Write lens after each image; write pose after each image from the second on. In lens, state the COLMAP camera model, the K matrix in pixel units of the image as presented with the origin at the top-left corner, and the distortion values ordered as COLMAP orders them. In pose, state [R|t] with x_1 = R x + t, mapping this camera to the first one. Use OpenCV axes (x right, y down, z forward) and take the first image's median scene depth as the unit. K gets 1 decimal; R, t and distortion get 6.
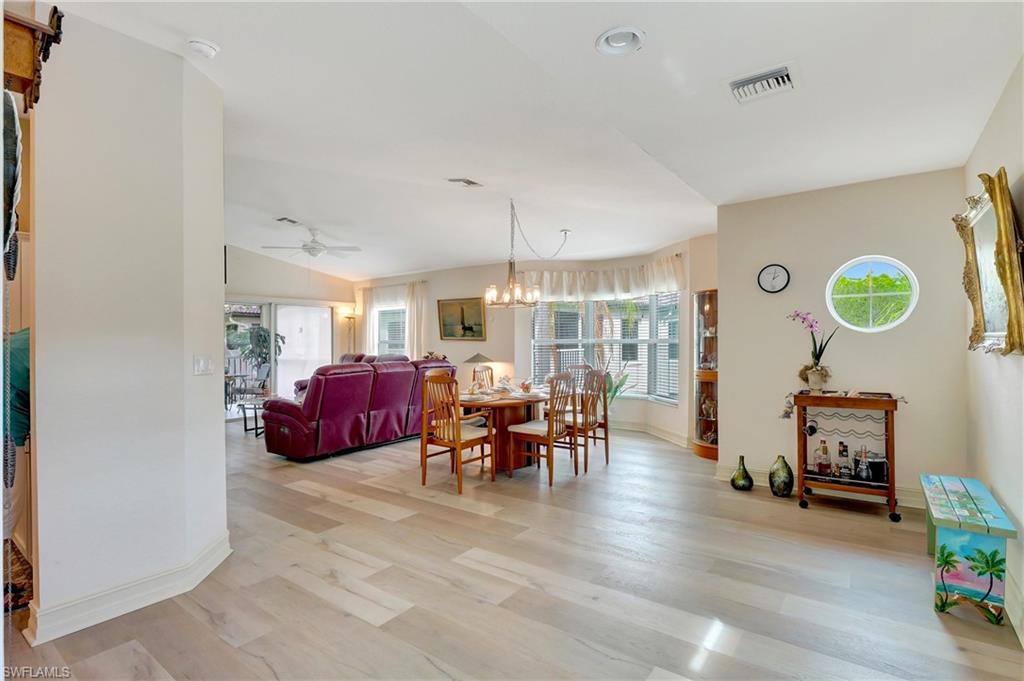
lens RADIAL K [[499.9, 0, 514.3], [0, 499.9, 335.2], [0, 0, 1]] dist [-0.011137, -0.002375]
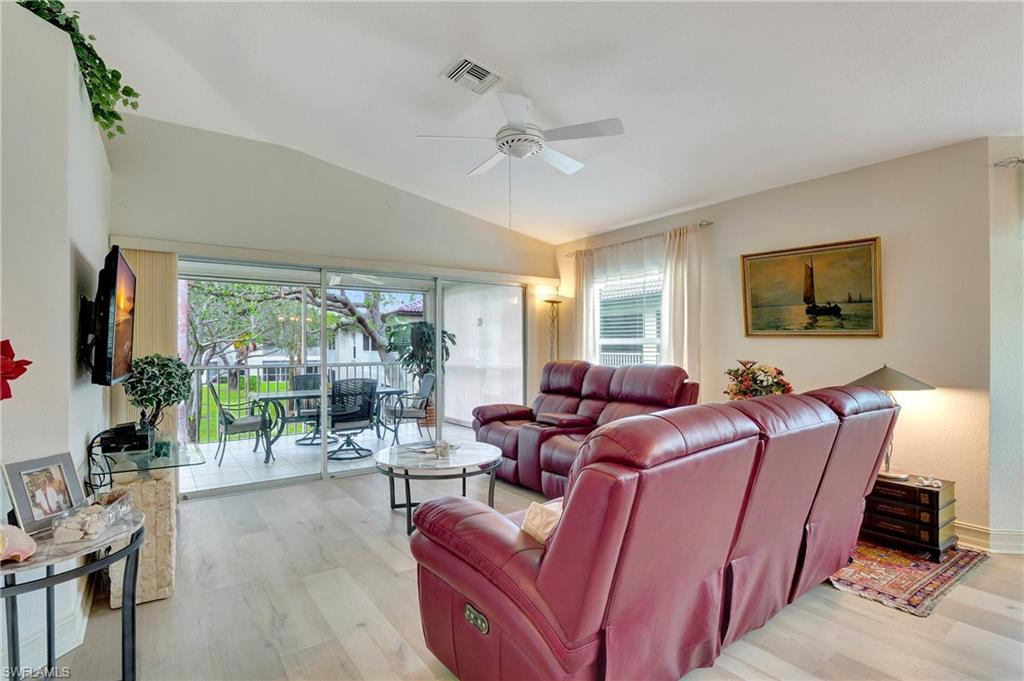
lens RADIAL K [[499.9, 0, 512.9], [0, 499.9, 338.6], [0, 0, 1]] dist [-0.011137, -0.002375]
pose [[0.954562, -0.001075, -0.298011, -0.262166], [0.001406, 0.999999, 0.000896, 0.012881], [0.298009, -0.001274, 0.954562, 0.538419]]
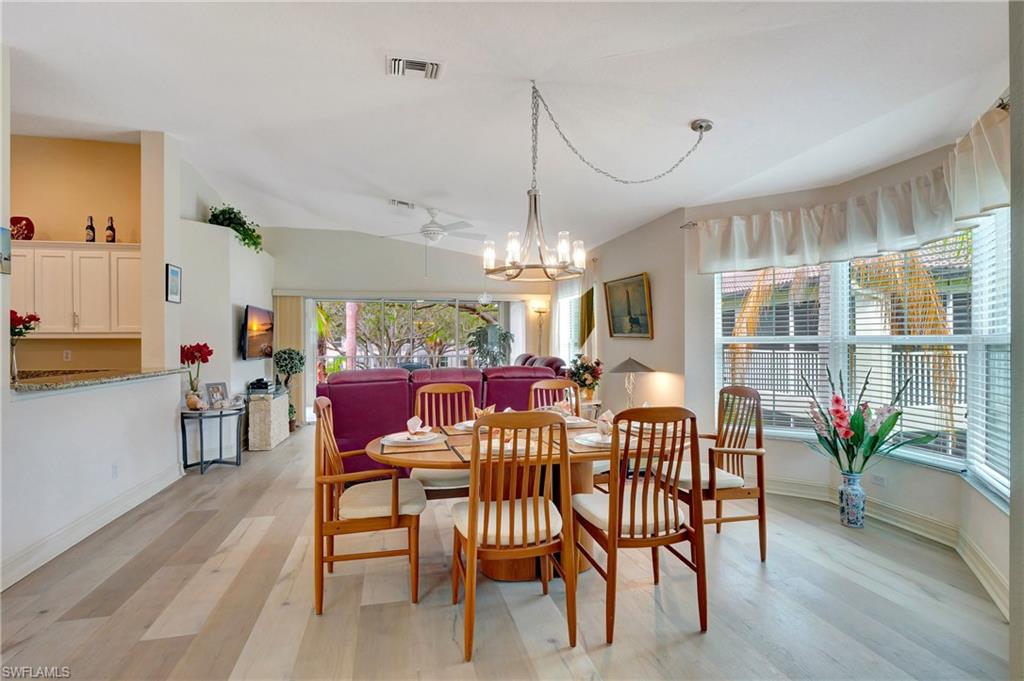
lens RADIAL K [[499.9, 0, 508.4], [0, 499.9, 335.6], [0, 0, 1]] dist [-0.011137, -0.002375]
pose [[0.763046, -0.004862, -0.646326, 0.243684], [0.007918, 0.999967, 0.001826, 0.004326], [0.646296, -0.006511, 0.763059, 0.421367]]
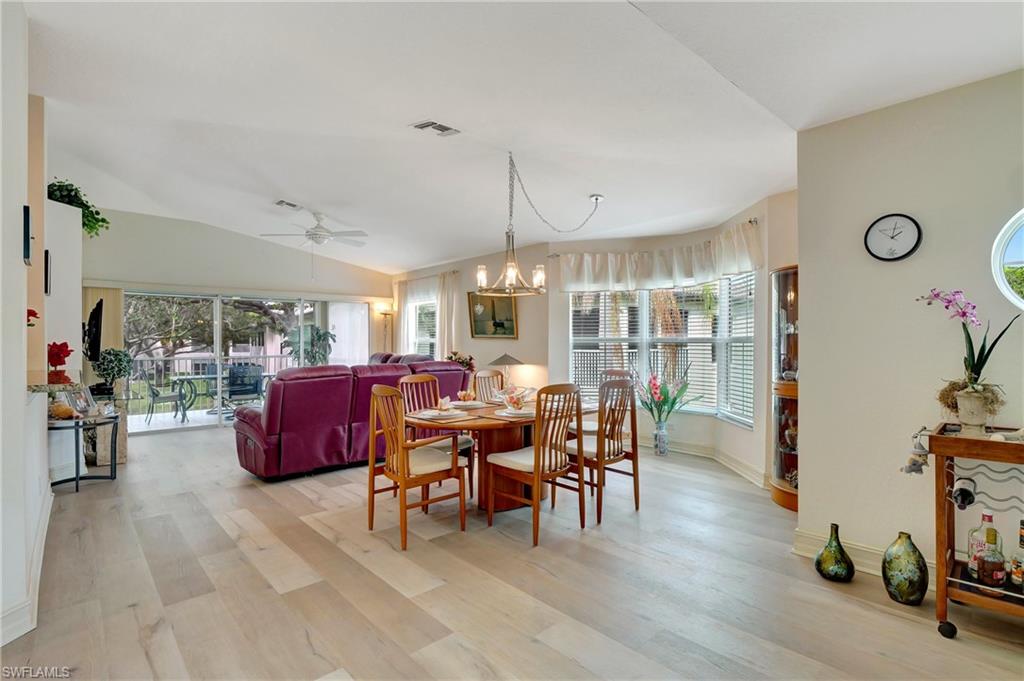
lens RADIAL K [[499.9, 0, 514.1], [0, 499.9, 334.0], [0, 0, 1]] dist [-0.011137, -0.002375]
pose [[0.981010, 0.000110, -0.193959, 0.111106], [-0.000221, 1.000000, -0.000548, 0.003286], [0.193959, 0.000580, 0.981010, 0.190177]]
